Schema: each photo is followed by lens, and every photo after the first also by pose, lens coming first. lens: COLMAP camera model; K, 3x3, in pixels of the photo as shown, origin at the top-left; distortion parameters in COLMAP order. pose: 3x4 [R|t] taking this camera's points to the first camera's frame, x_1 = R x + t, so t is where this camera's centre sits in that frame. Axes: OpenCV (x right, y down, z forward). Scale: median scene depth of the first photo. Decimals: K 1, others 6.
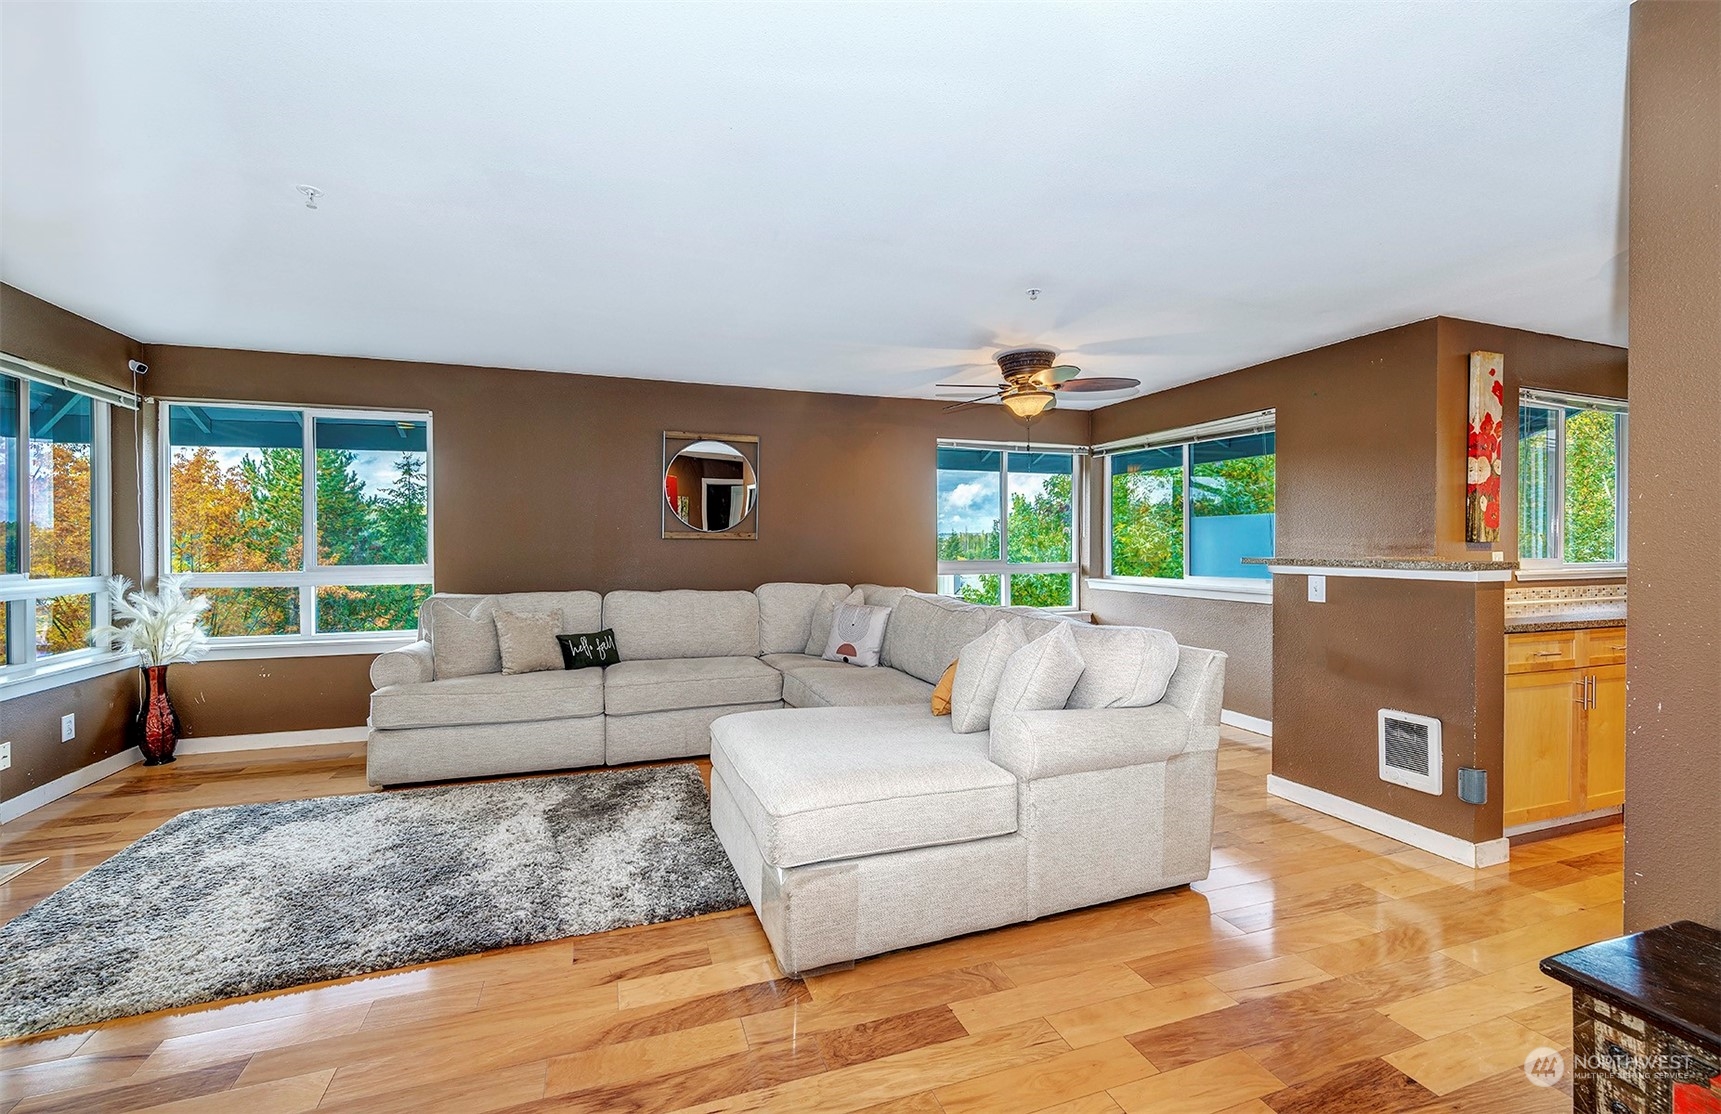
lens RADIAL K [[707.6, 0, 851.9], [0, 707.6, 543.5], [0, 0, 1]] dist [0.002158, 0.000214]
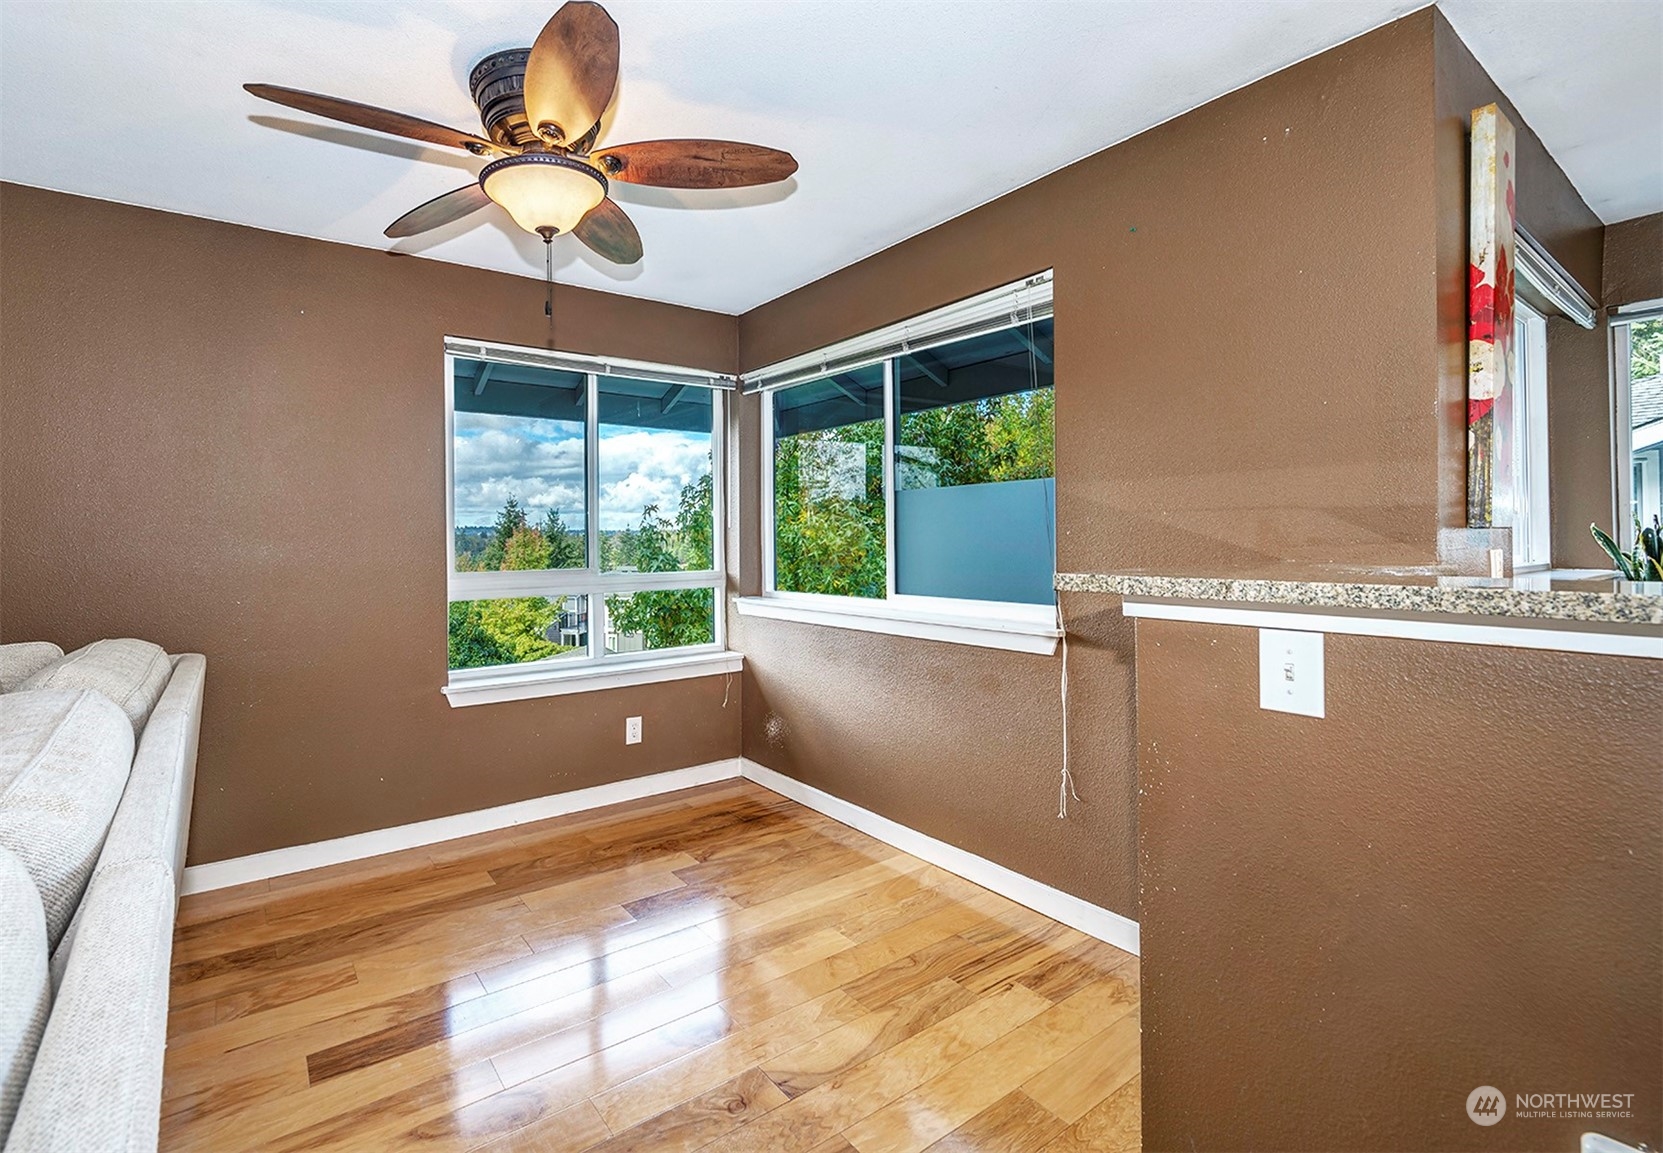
lens RADIAL K [[741.1, 0, 726.3], [0, 741.1, 534.9], [0, 0, 1]] dist [-0.016261, -0.000459]
pose [[0.971851, -0.007605, 0.235475, 0.213746], [0.009393, 0.999935, -0.006475, 0.000951], [-0.235410, 0.008504, 0.971859, 0.475156]]
